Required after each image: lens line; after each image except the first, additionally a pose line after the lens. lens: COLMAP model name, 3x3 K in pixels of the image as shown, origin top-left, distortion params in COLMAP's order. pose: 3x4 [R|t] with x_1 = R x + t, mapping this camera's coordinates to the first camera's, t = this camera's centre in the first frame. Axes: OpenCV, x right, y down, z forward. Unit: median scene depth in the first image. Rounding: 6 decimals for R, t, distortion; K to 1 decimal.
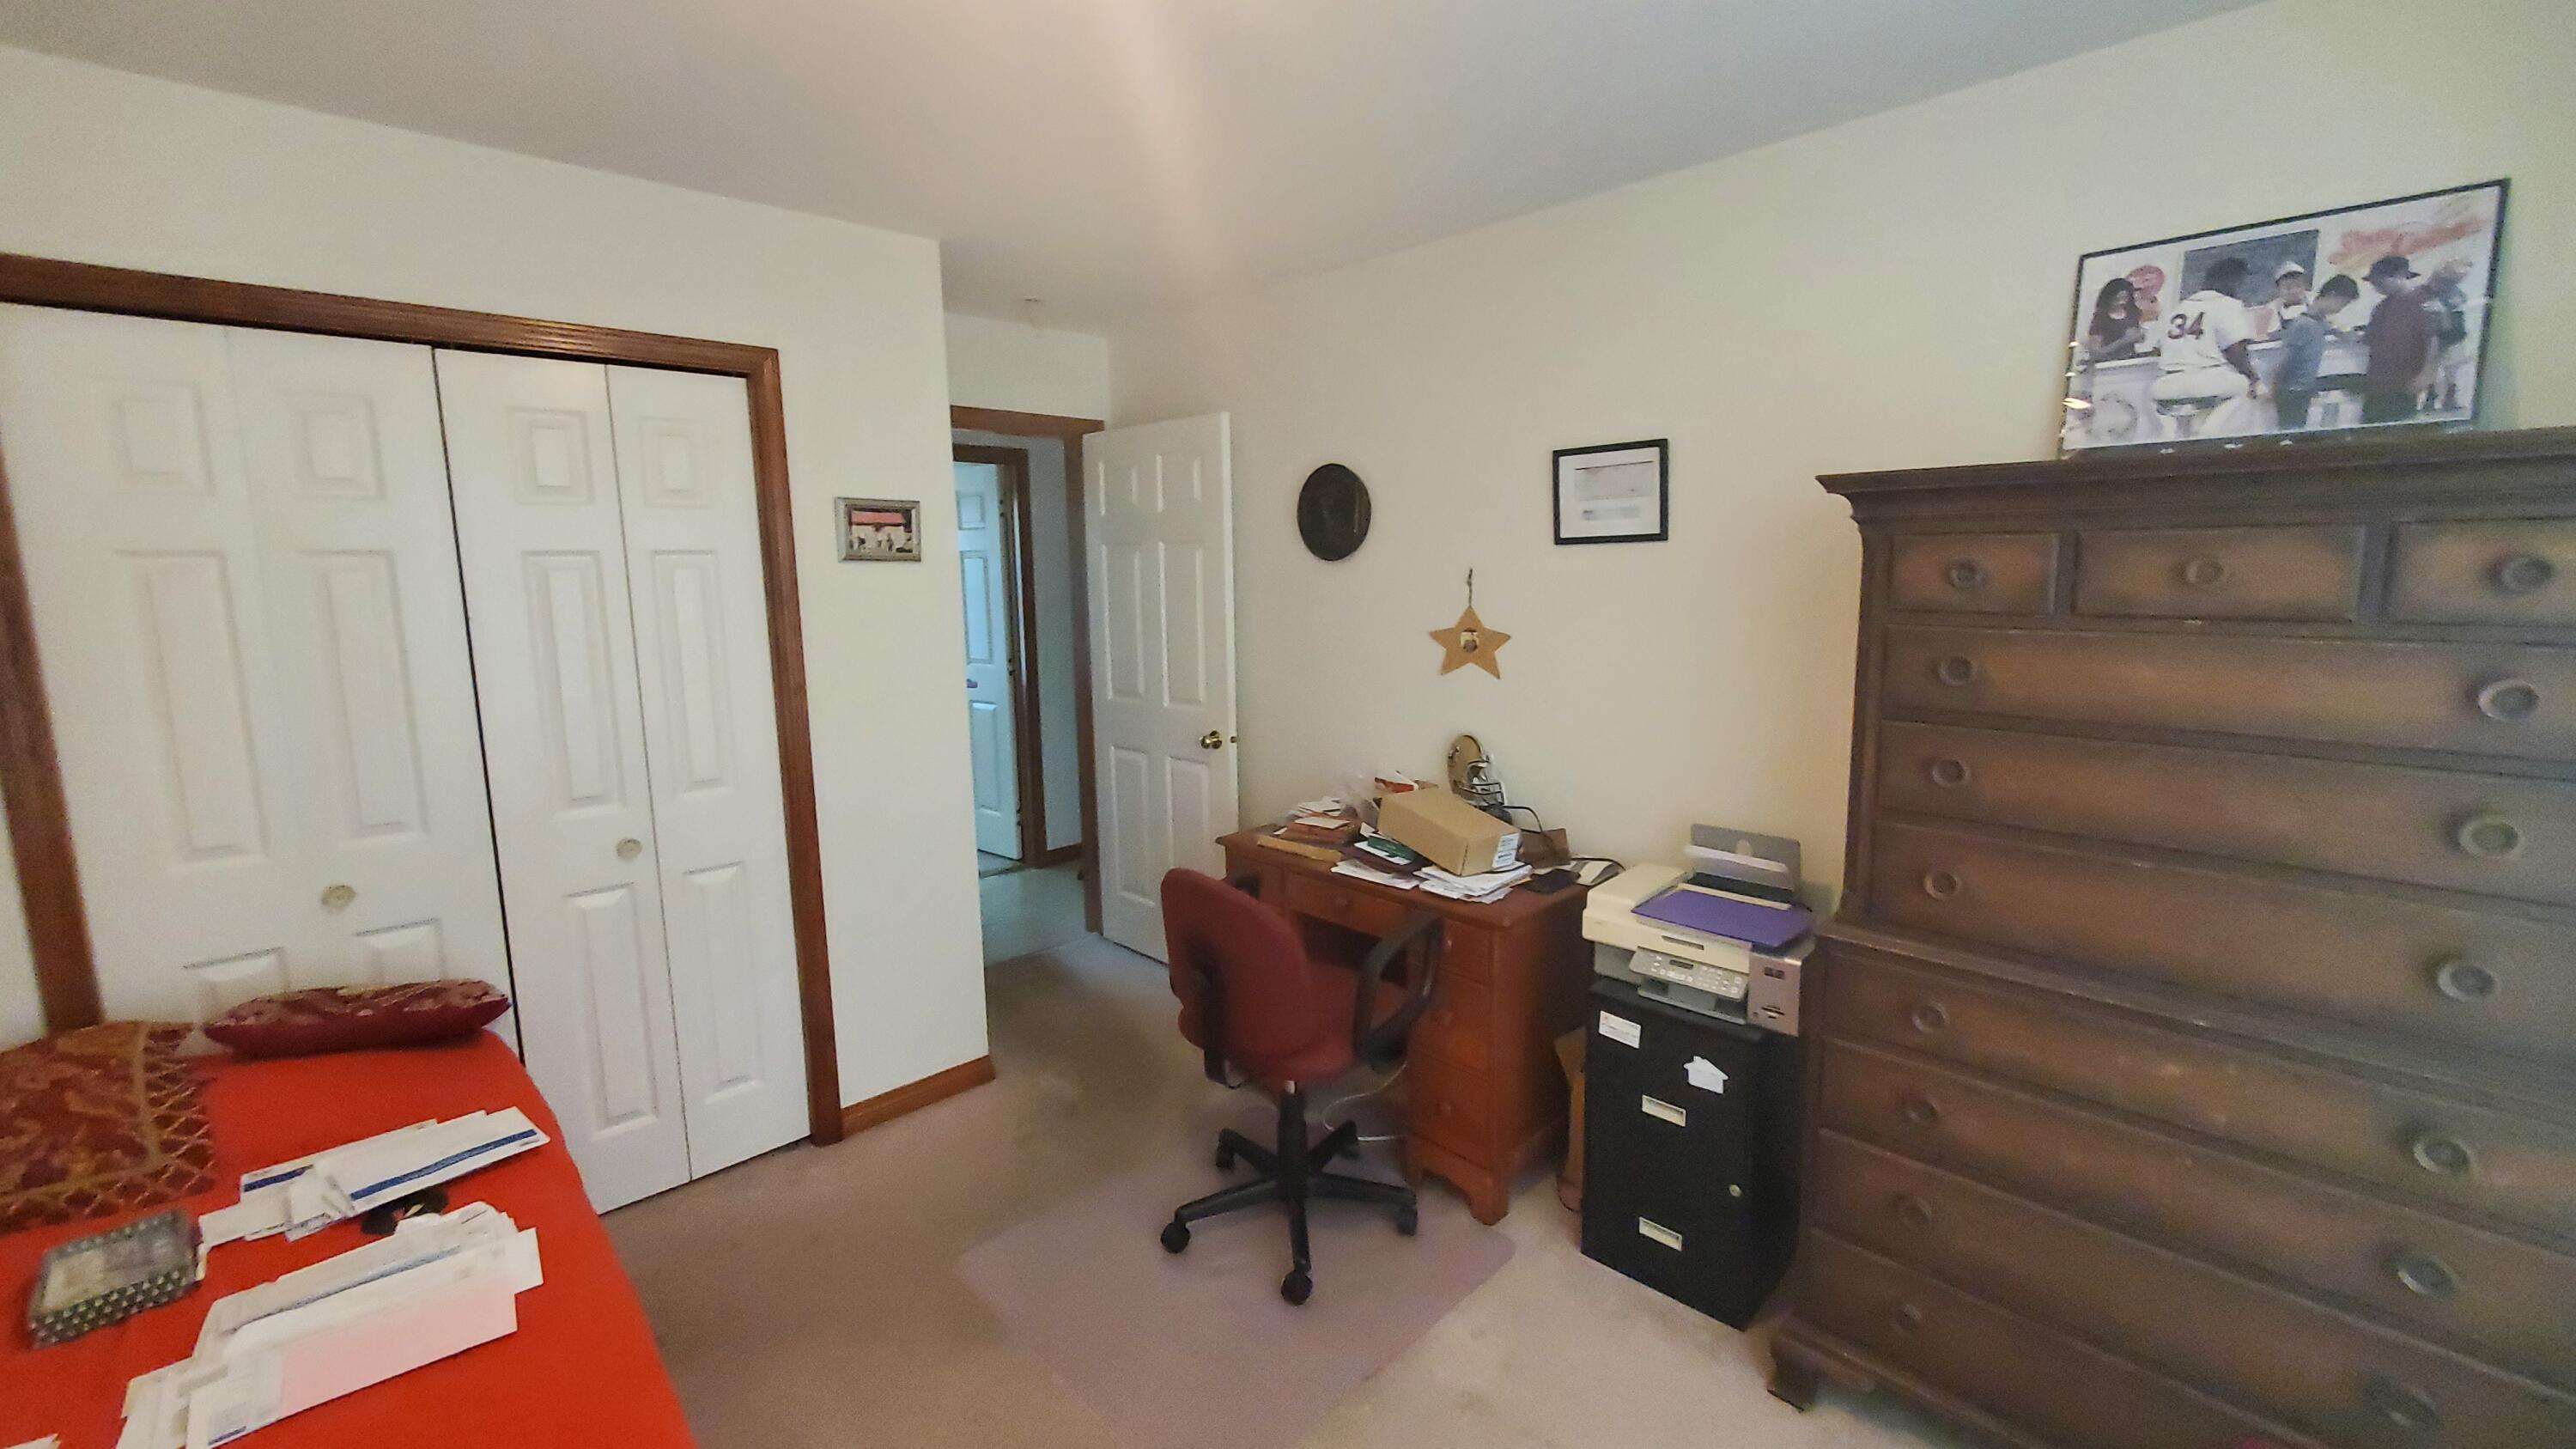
lens RADIAL K [[1026.5, 0, 1293.4], [0, 1026.5, 710.8], [0, 0, 1]] dist [0.000942, -0.000840]
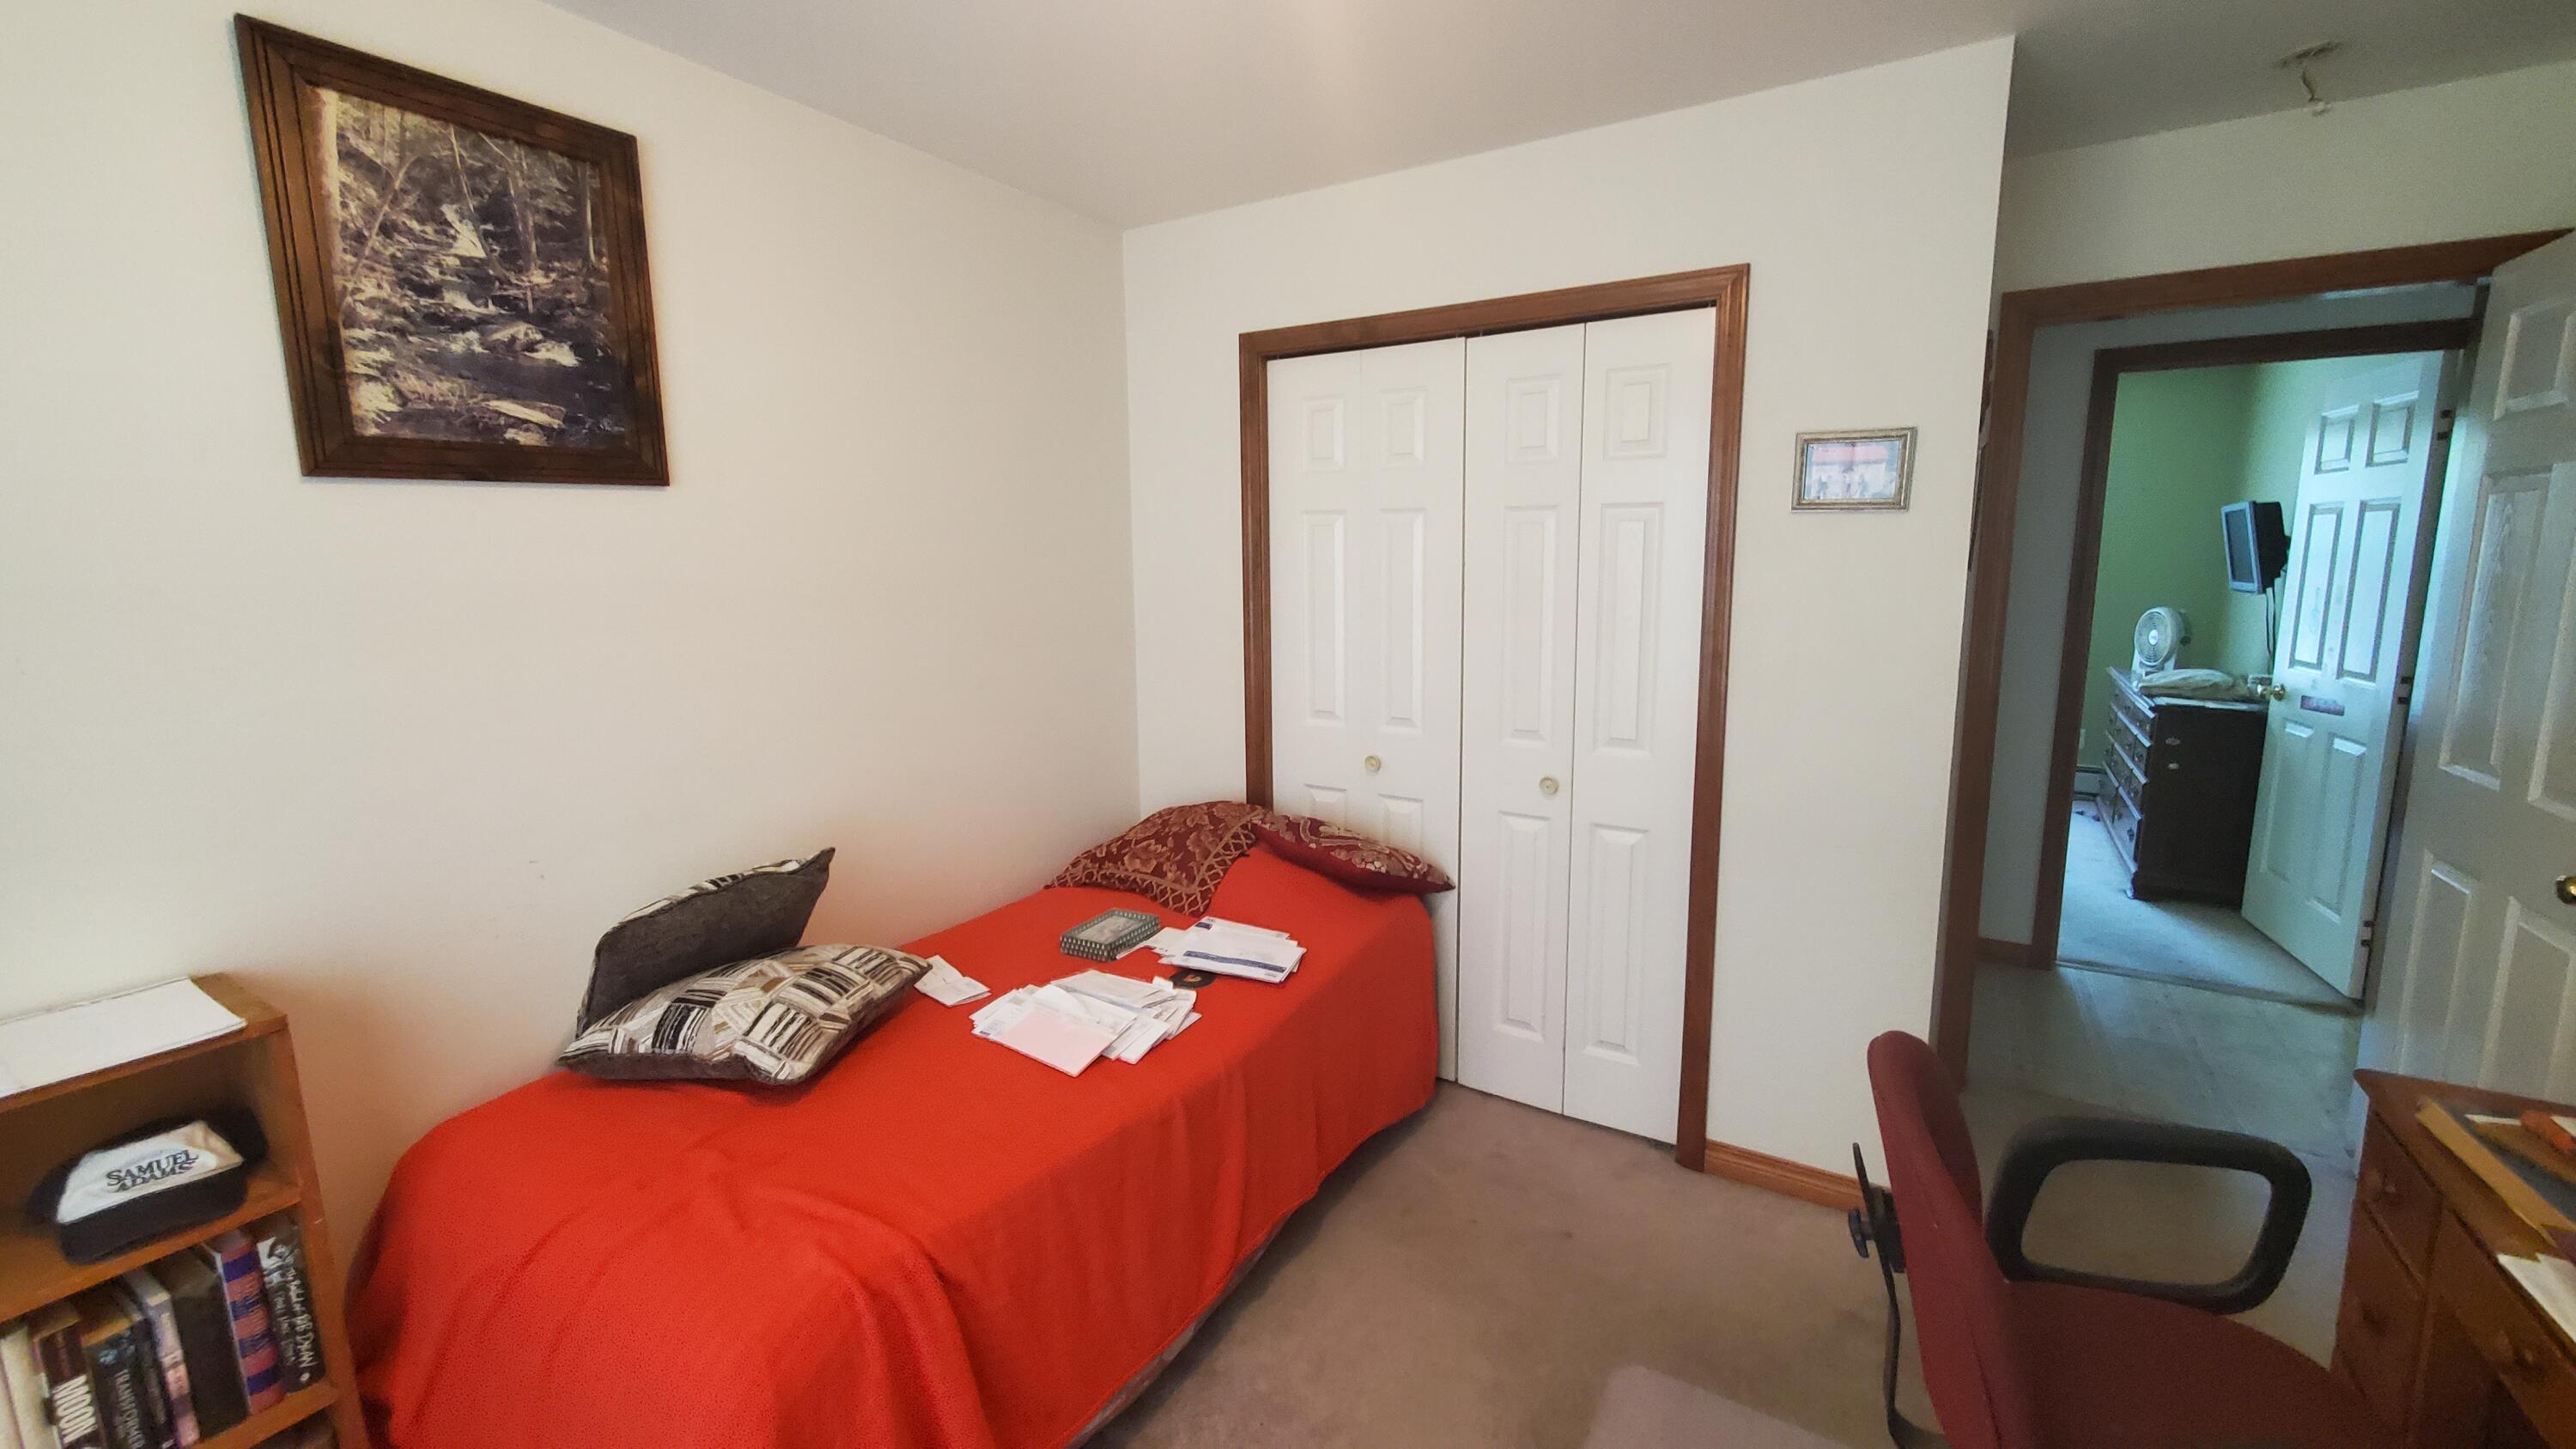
lens RADIAL K [[1026.5, 0, 1291.2], [0, 1026.5, 706.0], [0, 0, 1]] dist [0.000942, -0.000840]
pose [[0.268651, 0.161392, -0.949621, 0.276022], [-0.136548, 0.982288, 0.128314, -0.046725], [0.953510, 0.095197, 0.285930, 0.431692]]
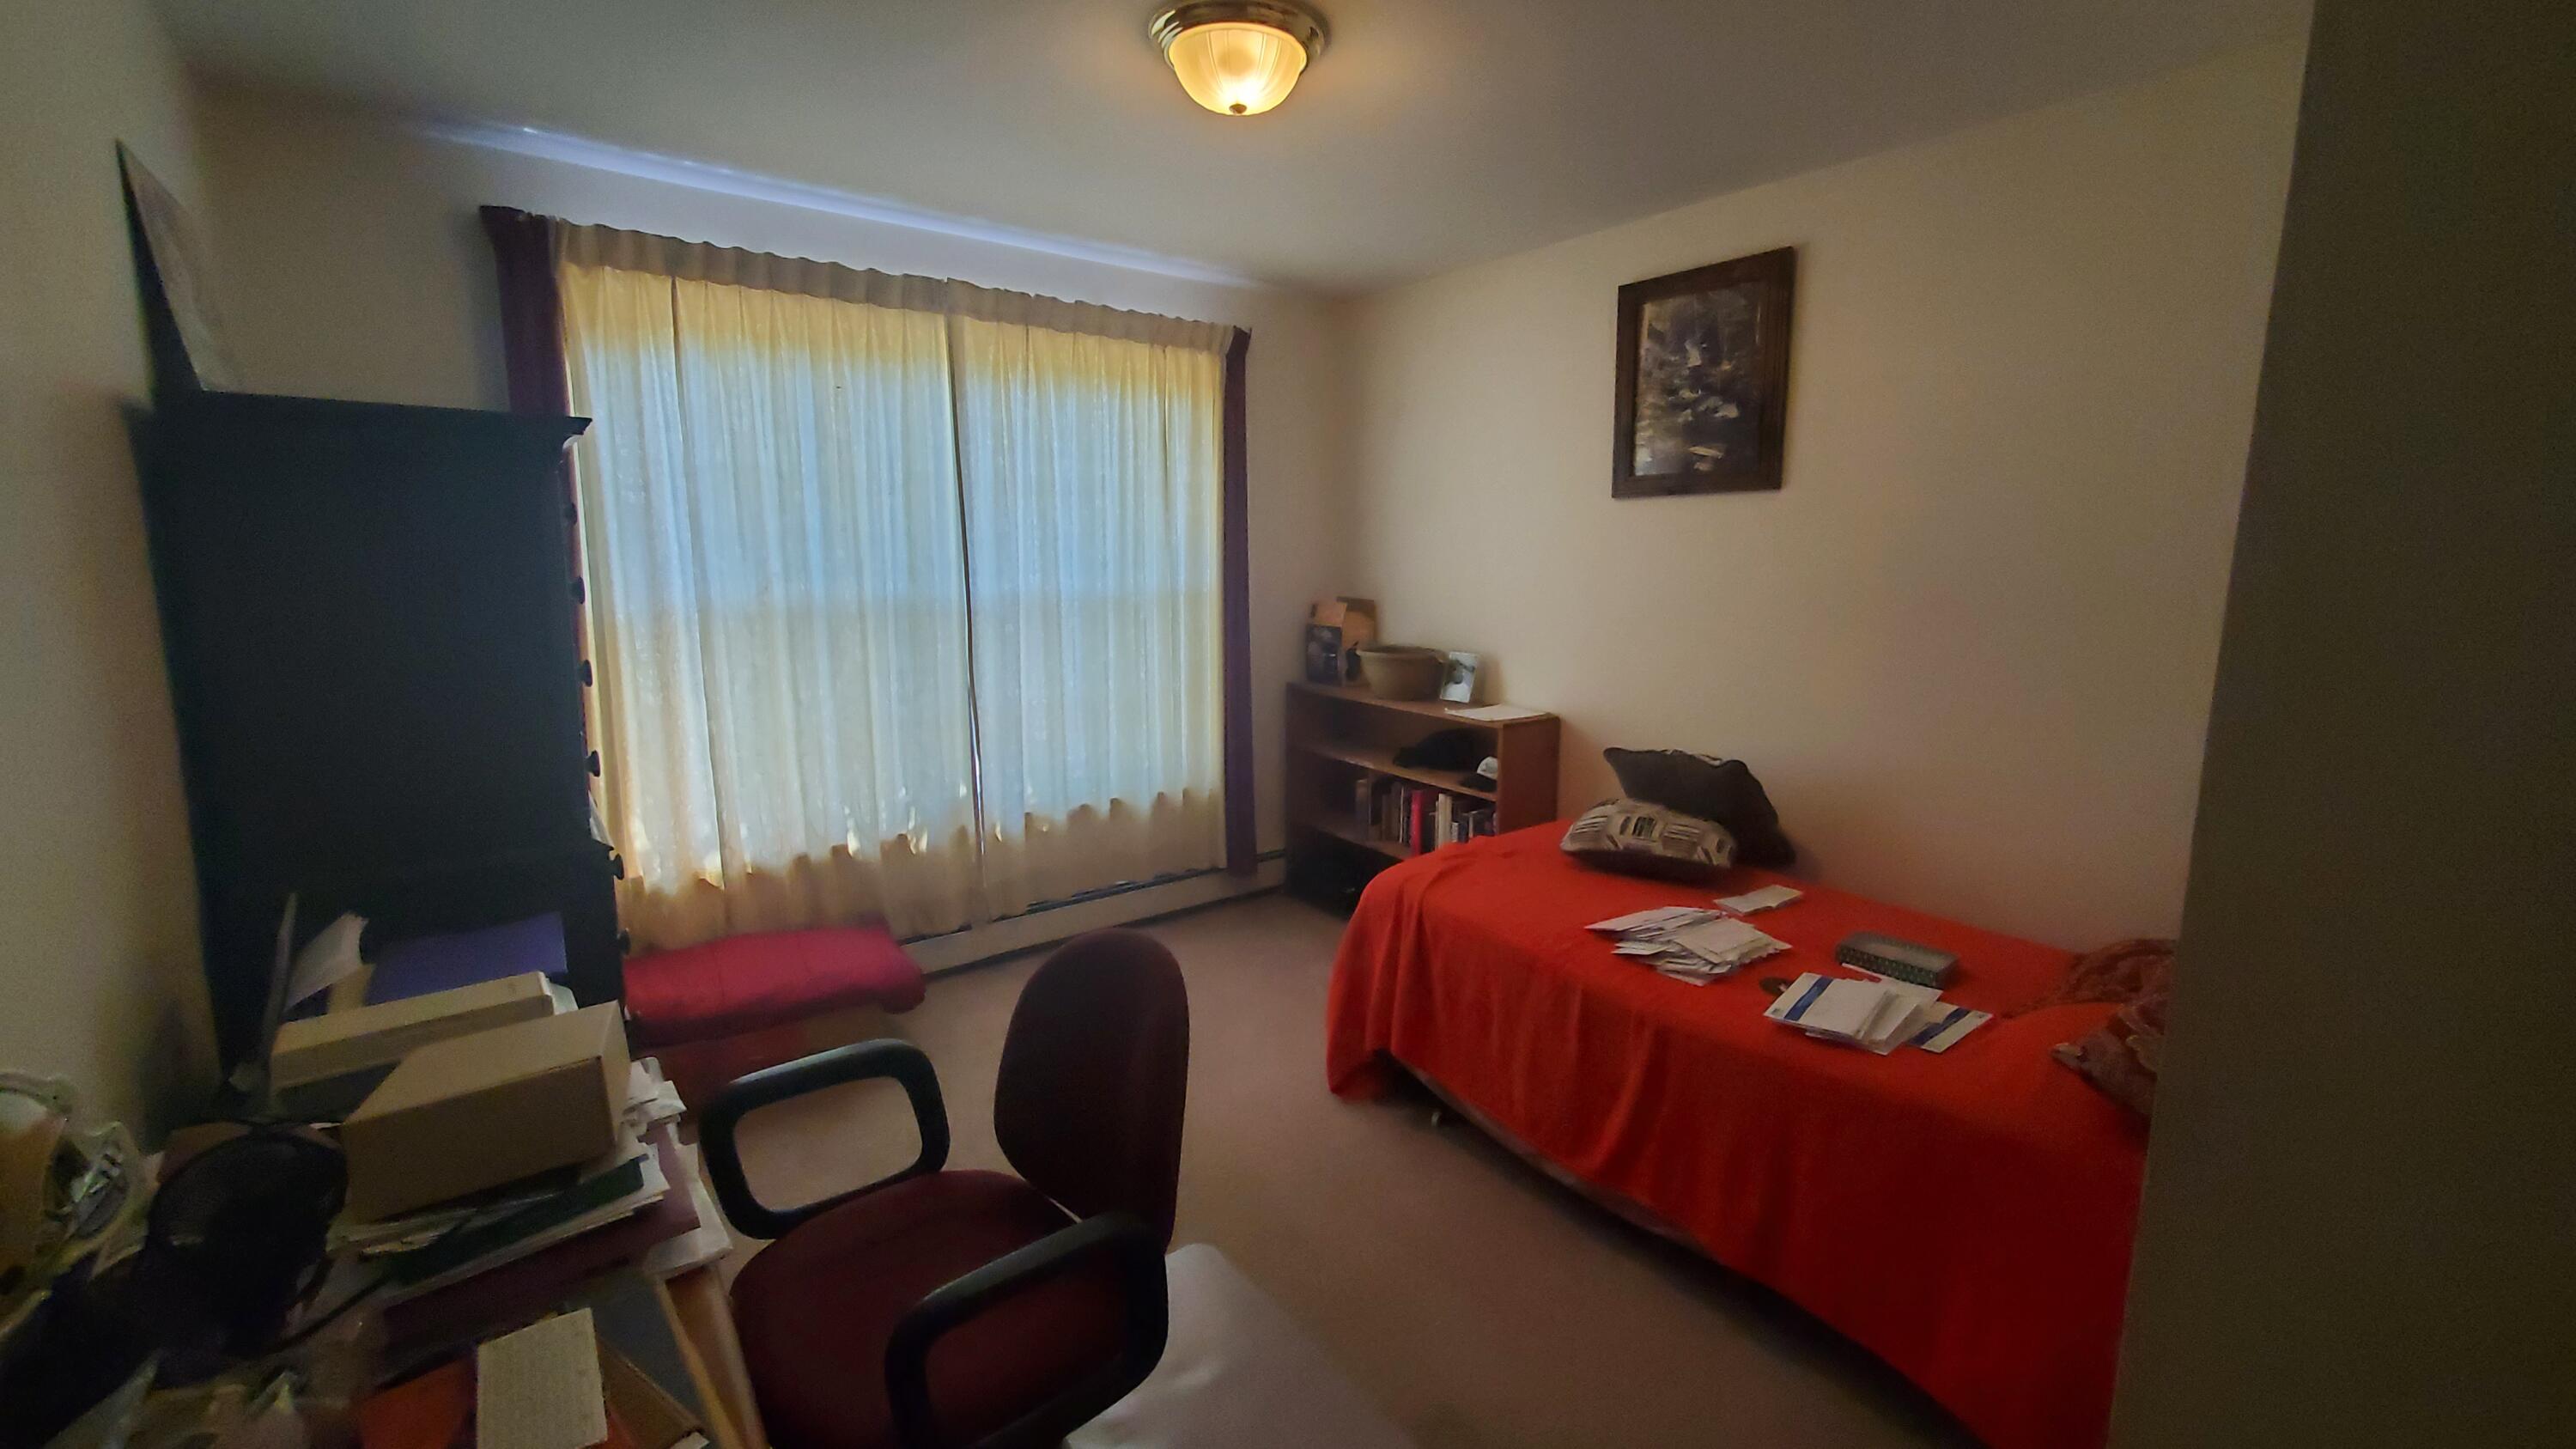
lens RADIAL K [[1026.5, 0, 1288.2], [0, 1026.5, 720.2], [0, 0, 1]] dist [0.000942, -0.000840]
pose [[-0.993692, -0.013484, 0.111328, -0.229210], [0.021394, 0.951717, 0.306230, -0.160511], [-0.110082, 0.306680, -0.945425, 1.379078]]
